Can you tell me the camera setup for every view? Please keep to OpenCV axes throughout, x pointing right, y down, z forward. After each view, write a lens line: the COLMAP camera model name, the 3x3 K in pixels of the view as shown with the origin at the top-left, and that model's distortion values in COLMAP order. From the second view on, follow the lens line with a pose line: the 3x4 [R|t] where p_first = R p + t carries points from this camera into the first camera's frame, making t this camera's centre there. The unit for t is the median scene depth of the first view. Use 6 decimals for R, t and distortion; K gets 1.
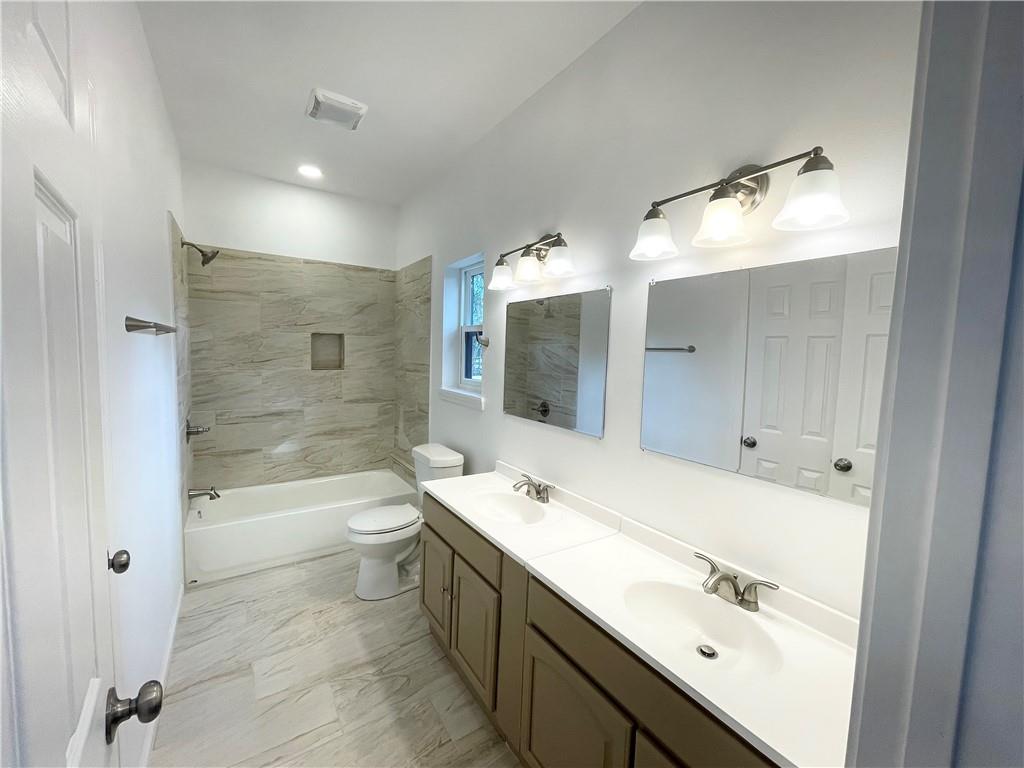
lens RADIAL K [[413.1, 0, 515.0], [0, 413.1, 385.7], [0, 0, 1]] dist [0.000105, 0.000046]
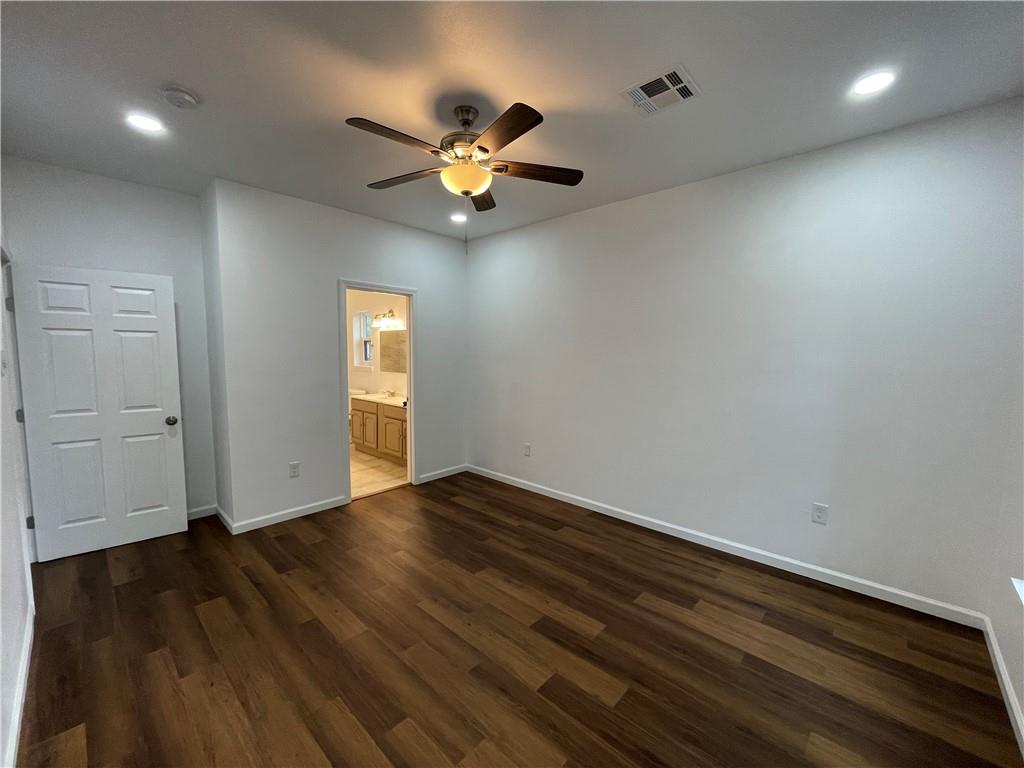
lens RADIAL K [[413.1, 0, 515.0], [0, 413.1, 385.7], [0, 0, 1]] dist [0.000105, 0.000046]
pose [[0.973432, -0.041226, 0.225234, 0.210816], [0.038483, 0.999122, 0.016558, 0.141896], [-0.225719, -0.007451, 0.974164, -1.776950]]
